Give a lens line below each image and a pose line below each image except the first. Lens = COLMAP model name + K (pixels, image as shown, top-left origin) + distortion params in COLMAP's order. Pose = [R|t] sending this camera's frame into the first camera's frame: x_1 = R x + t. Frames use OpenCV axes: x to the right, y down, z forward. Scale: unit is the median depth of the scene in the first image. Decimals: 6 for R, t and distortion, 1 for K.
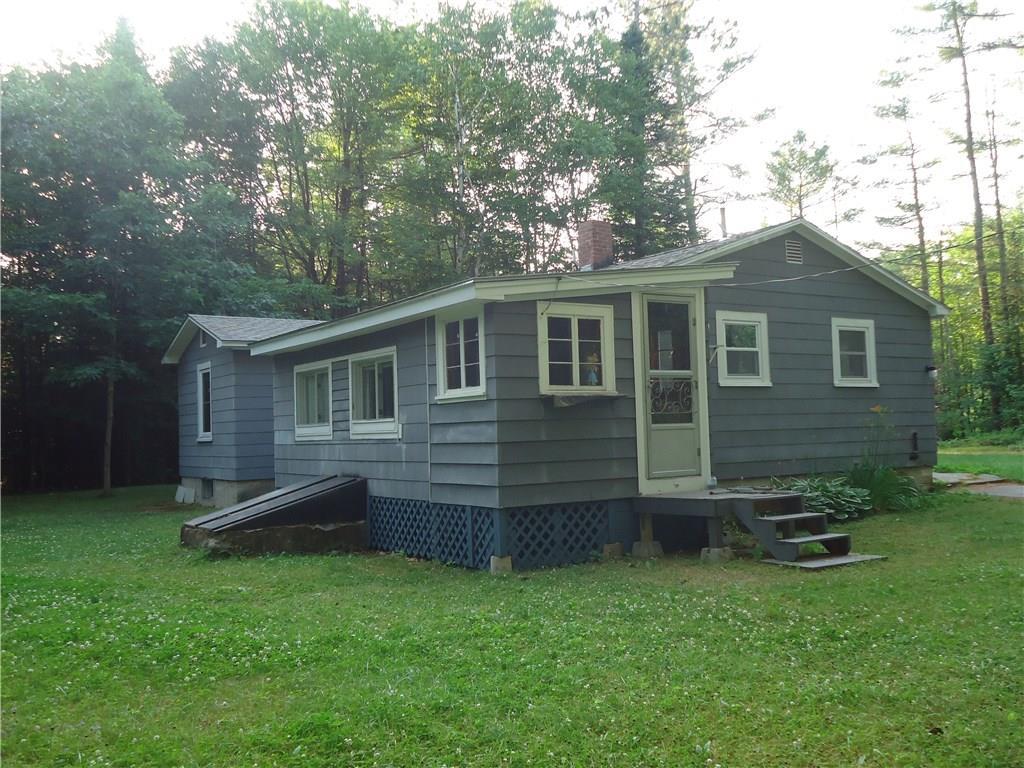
lens RADIAL K [[956.9, 0, 512.0], [0, 956.9, 384.0], [0, 0, 1]] dist [0.001112, 0.012380]
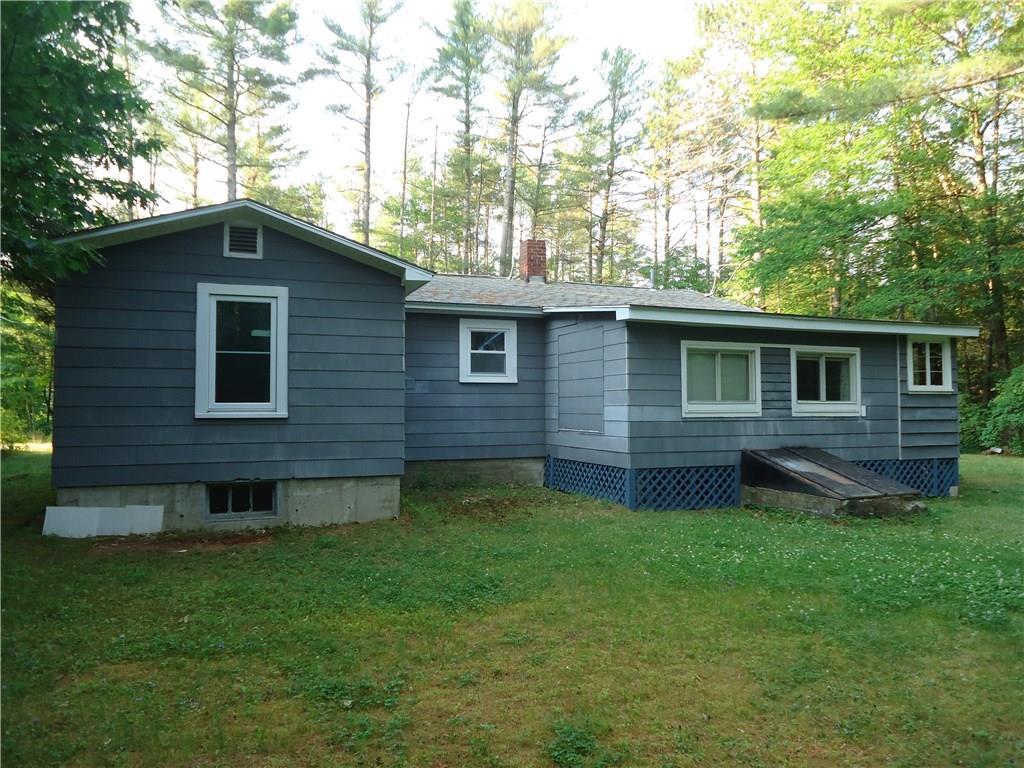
lens RADIAL K [[731.5, 0, 512.0], [0, 731.5, 384.0], [0, 0, 1]] dist [-0.005482, -0.002366]
pose [[0.211901, 0.066768, 0.975008, -1.117338], [-0.051733, 0.997031, -0.057033, 0.086699], [-0.975921, -0.038354, 0.214726, 1.143823]]
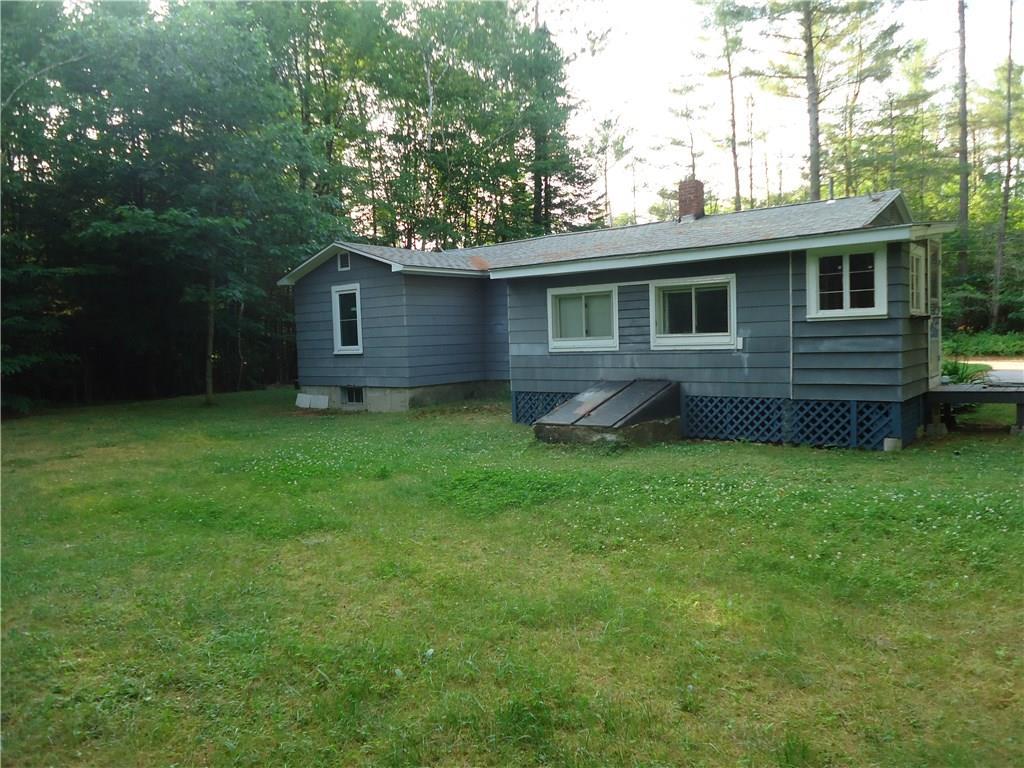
lens RADIAL K [[731.5, 0, 512.0], [0, 731.5, 384.0], [0, 0, 1]] dist [-0.005482, -0.002366]
pose [[0.950820, -0.016903, 0.309282, -0.625525], [-0.014029, 0.995135, 0.097518, 0.012077], [-0.309426, -0.097062, 0.945957, 0.170326]]
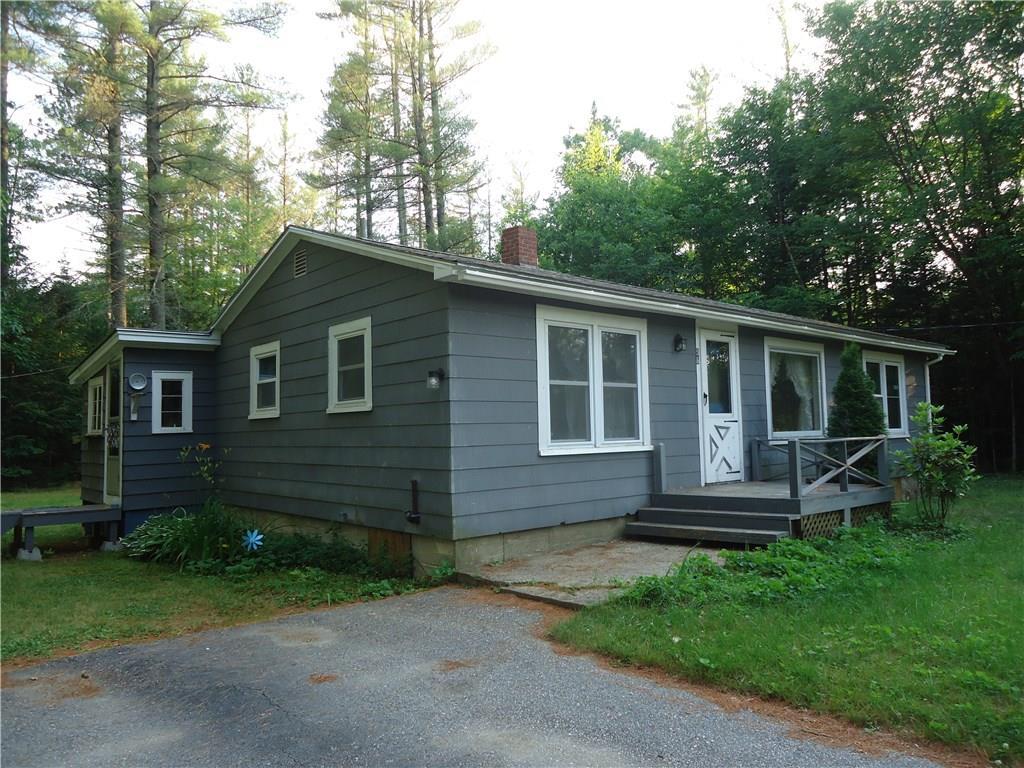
lens RADIAL K [[731.5, 0, 512.0], [0, 731.5, 384.0], [0, 0, 1]] dist [-0.005482, -0.002366]
pose [[0.128996, -0.046942, -0.990533, 1.846275], [0.067387, 0.996985, -0.038472, 0.022982], [0.989353, -0.061786, 0.131771, 2.056931]]
